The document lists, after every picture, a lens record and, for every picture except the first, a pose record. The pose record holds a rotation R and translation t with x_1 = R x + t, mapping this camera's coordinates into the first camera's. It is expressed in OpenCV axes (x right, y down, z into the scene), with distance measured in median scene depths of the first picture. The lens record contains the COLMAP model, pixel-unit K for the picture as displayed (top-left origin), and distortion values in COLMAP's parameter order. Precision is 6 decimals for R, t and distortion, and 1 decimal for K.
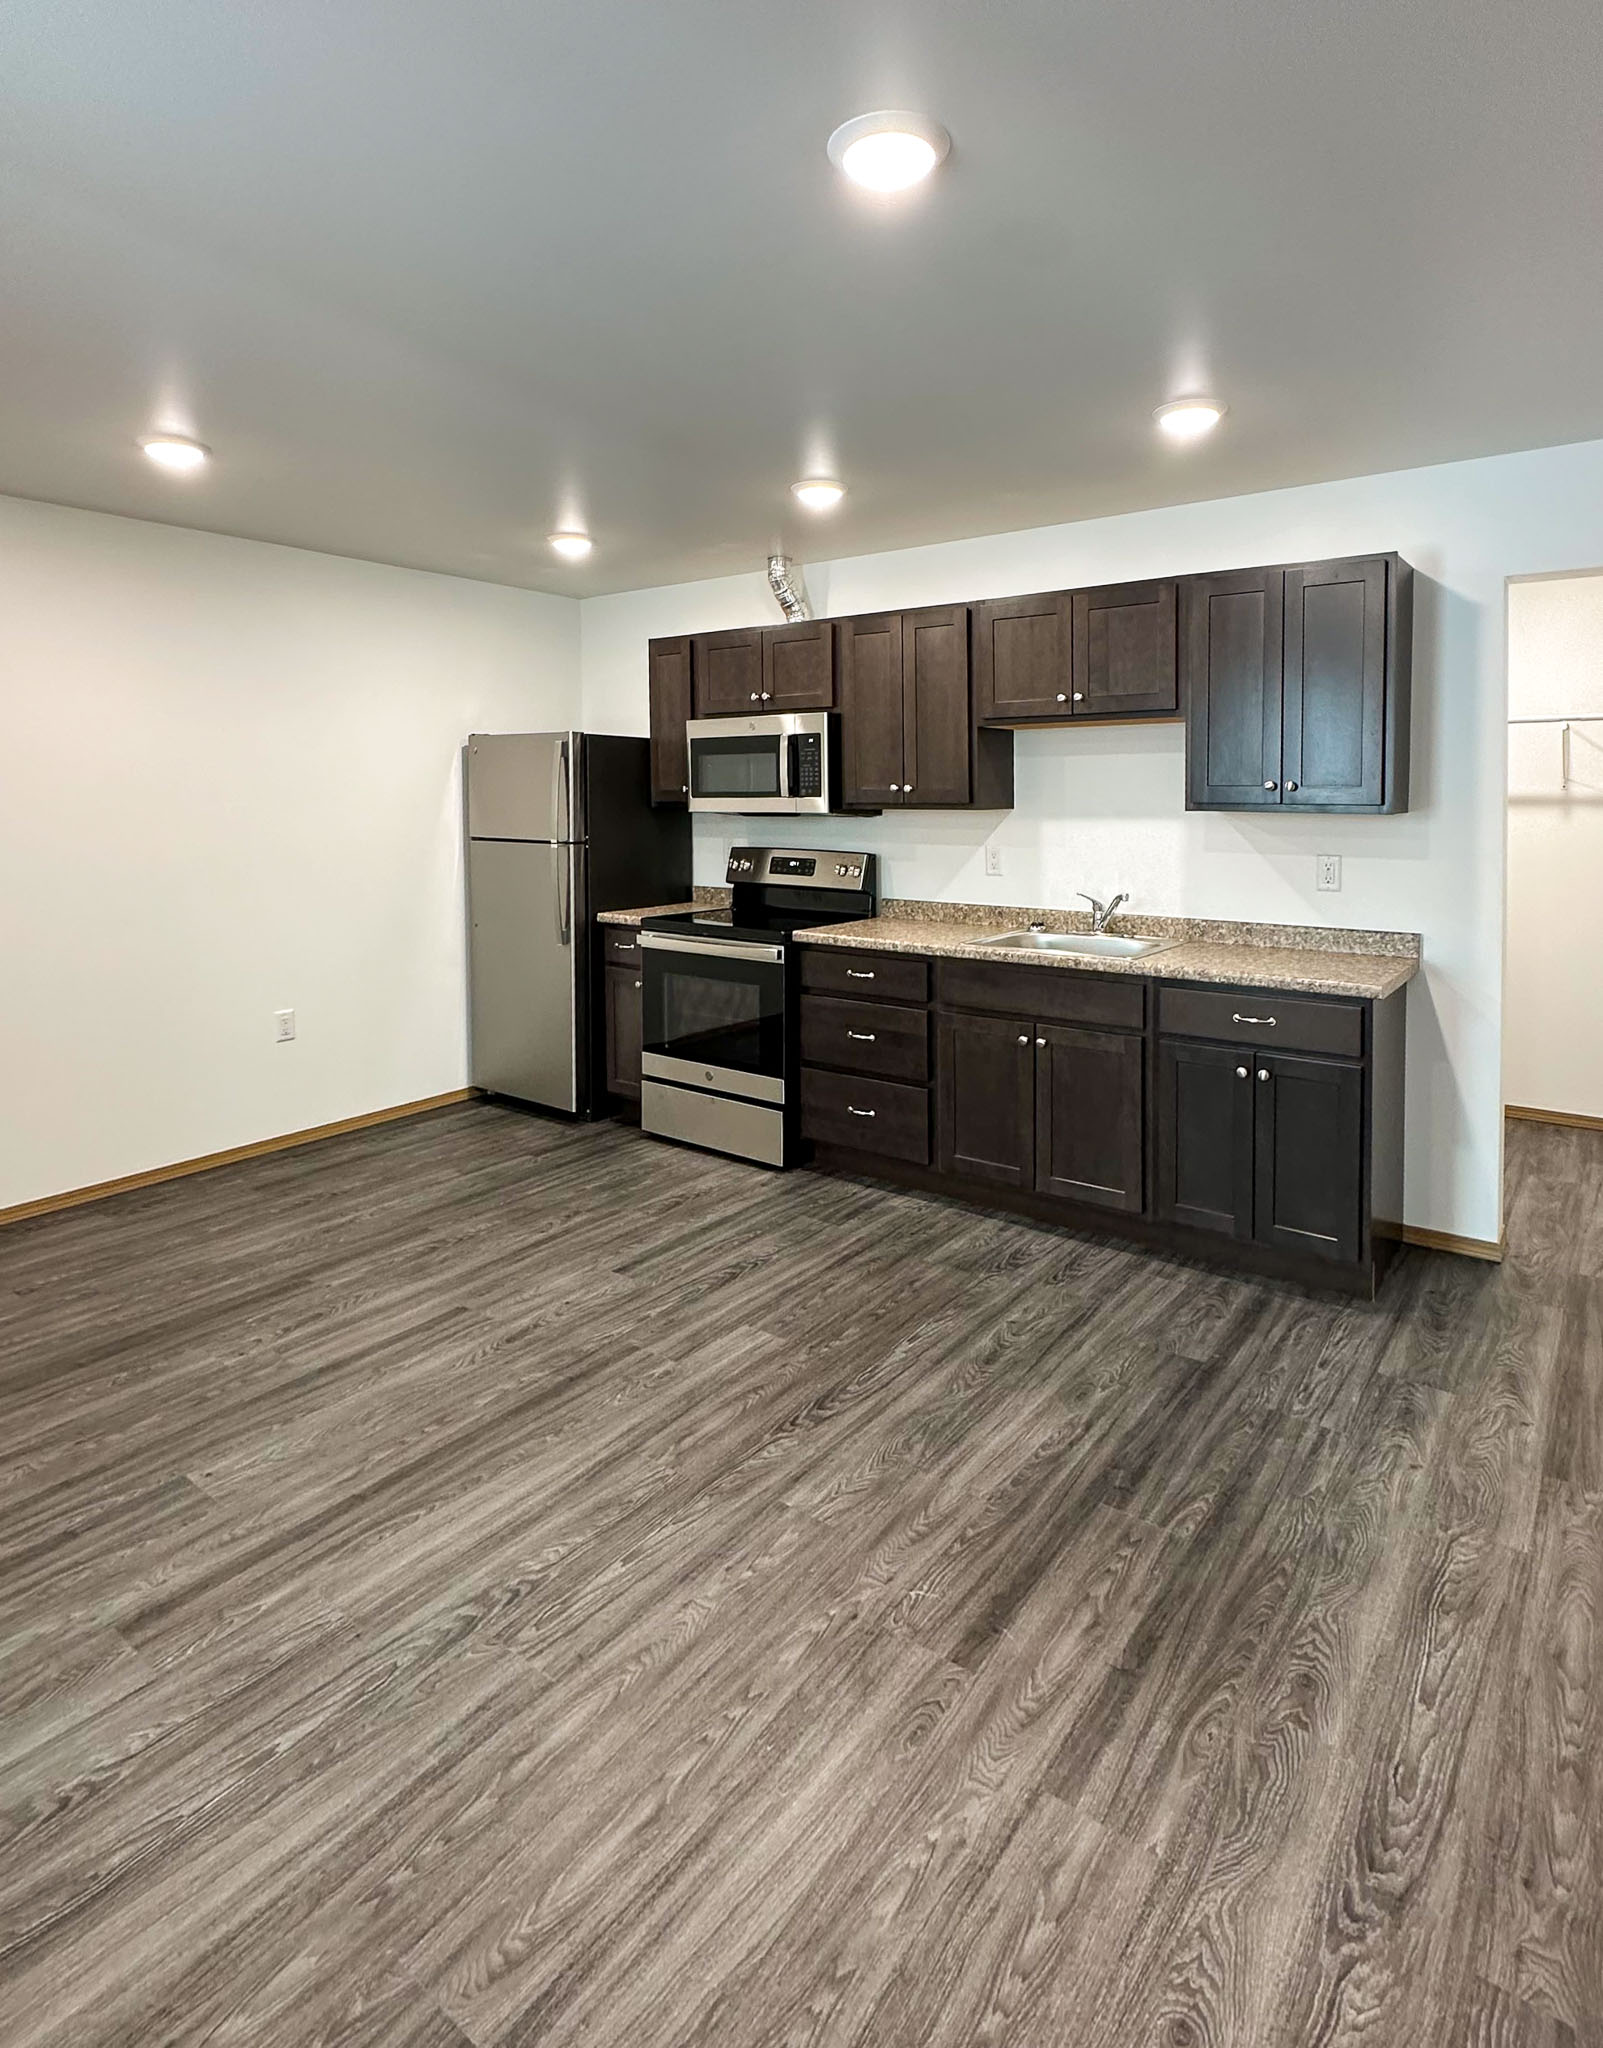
lens RADIAL K [[1154.7, 0, 813.7], [0, 1154.7, 893.7], [0, 0, 1]] dist [-0.000394, 0.003309]
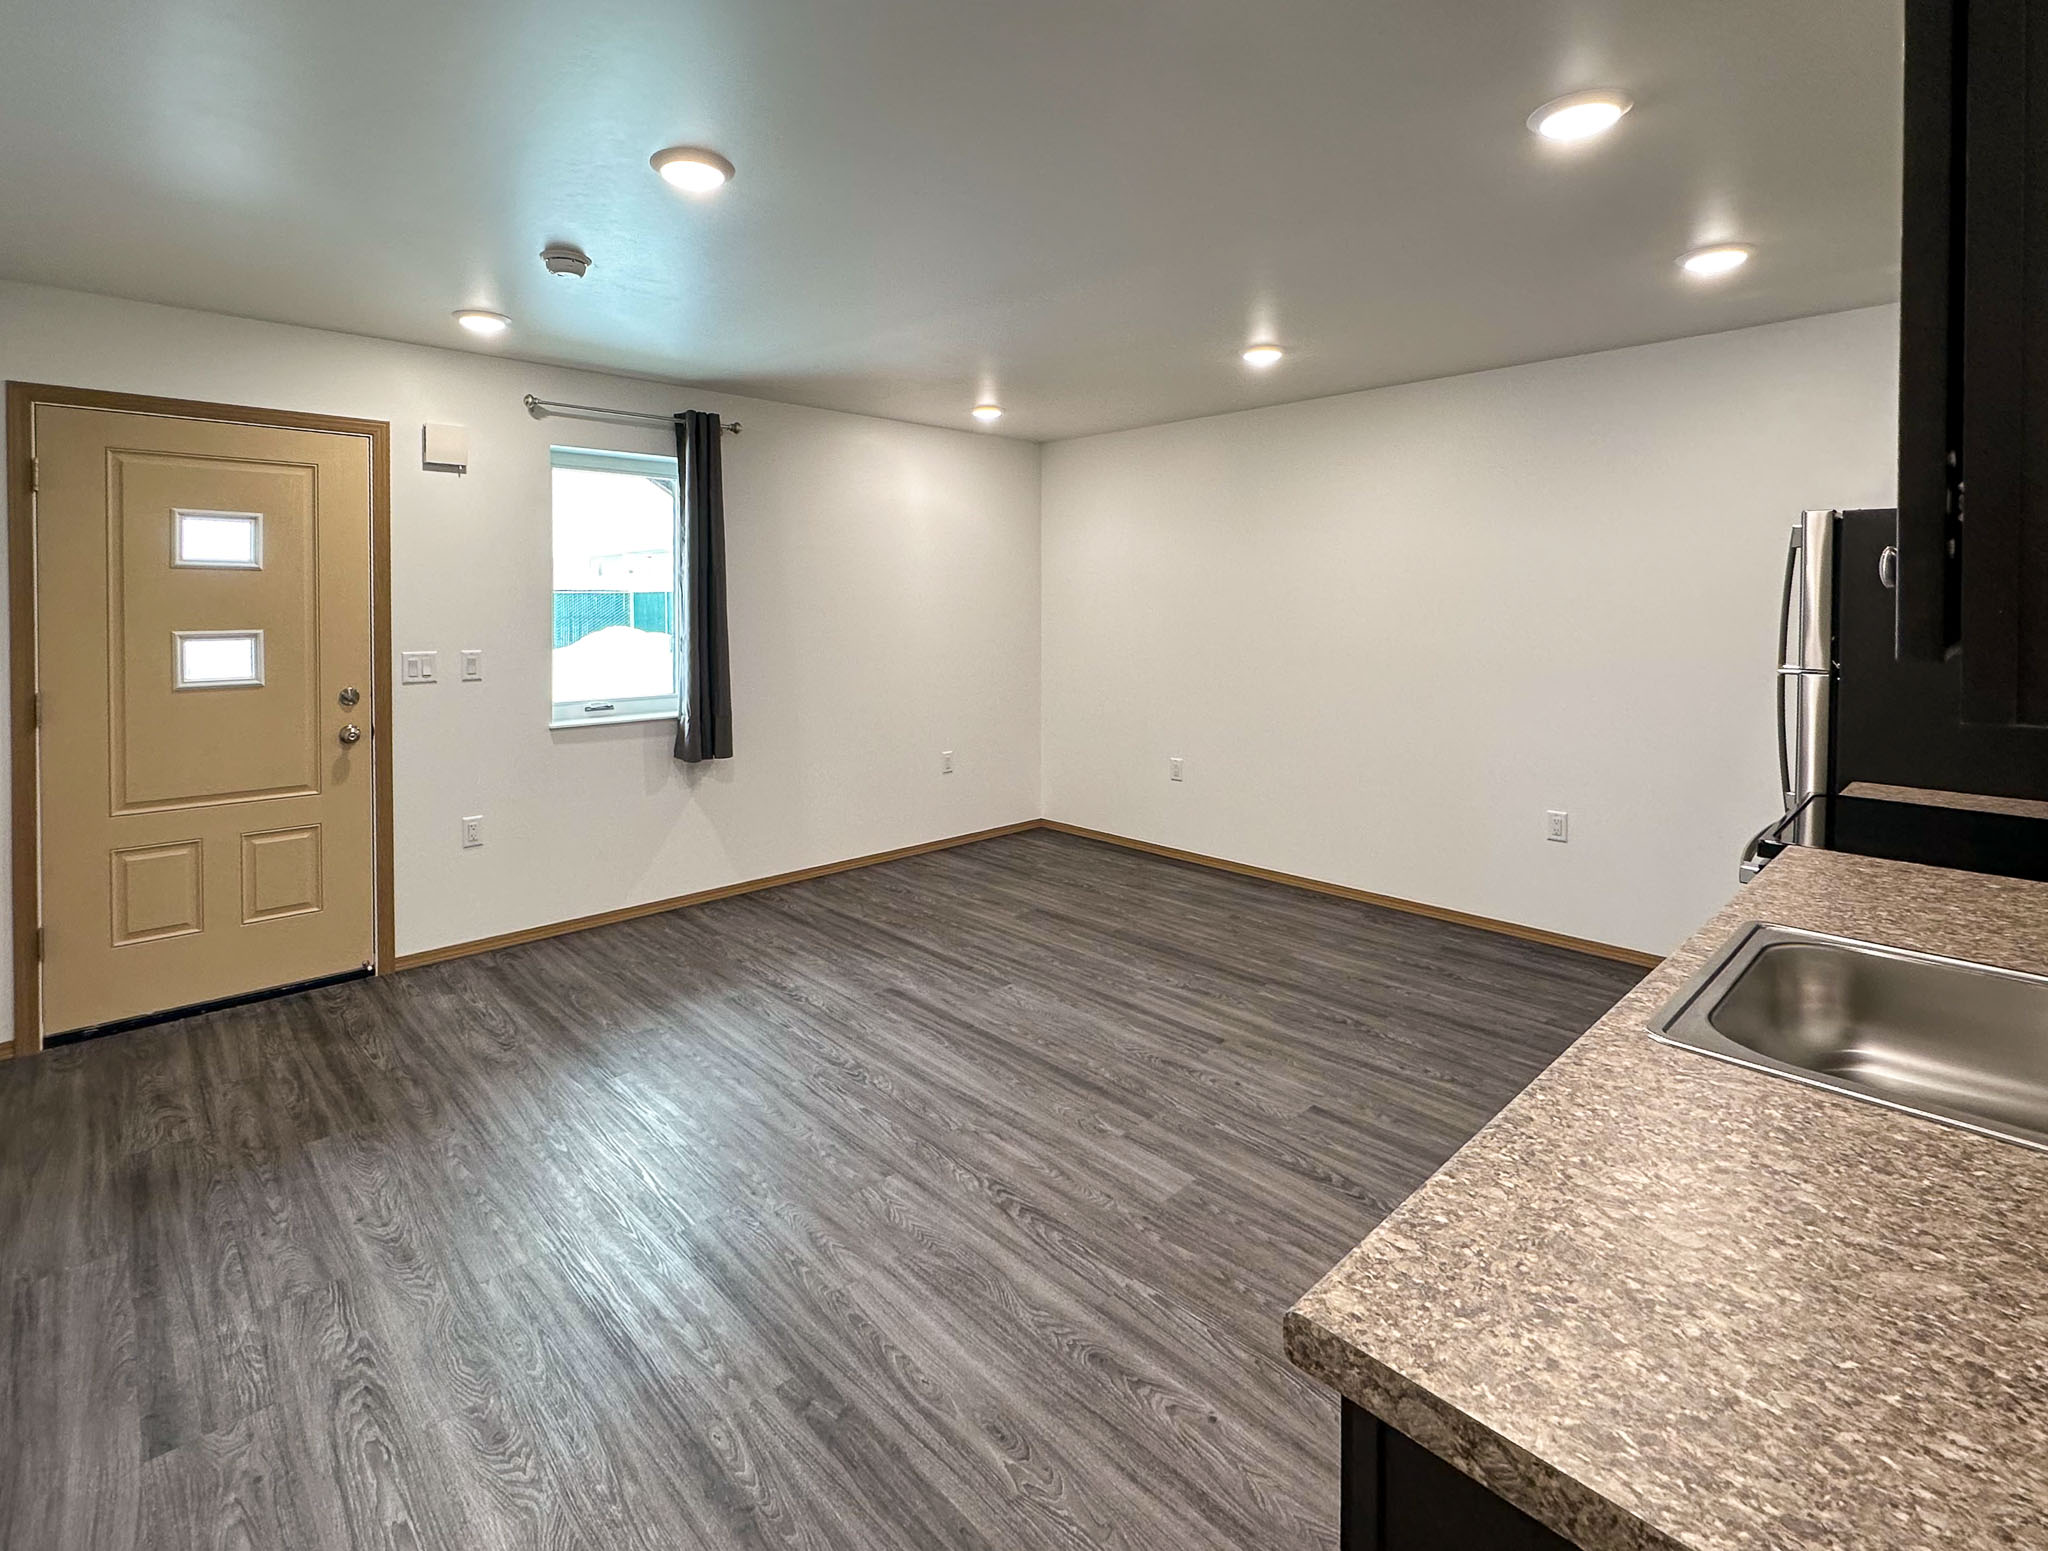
lens RADIAL K [[946.6, 0, 1017.9], [0, 946.6, 769.0], [0, 0, 1]] dist [0.012233, -0.000389]
pose [[-0.182333, 0.174869, -0.967562, 0.882632], [-0.082217, 0.977900, 0.192231, -0.128952], [0.979793, 0.114600, -0.163927, 1.244673]]
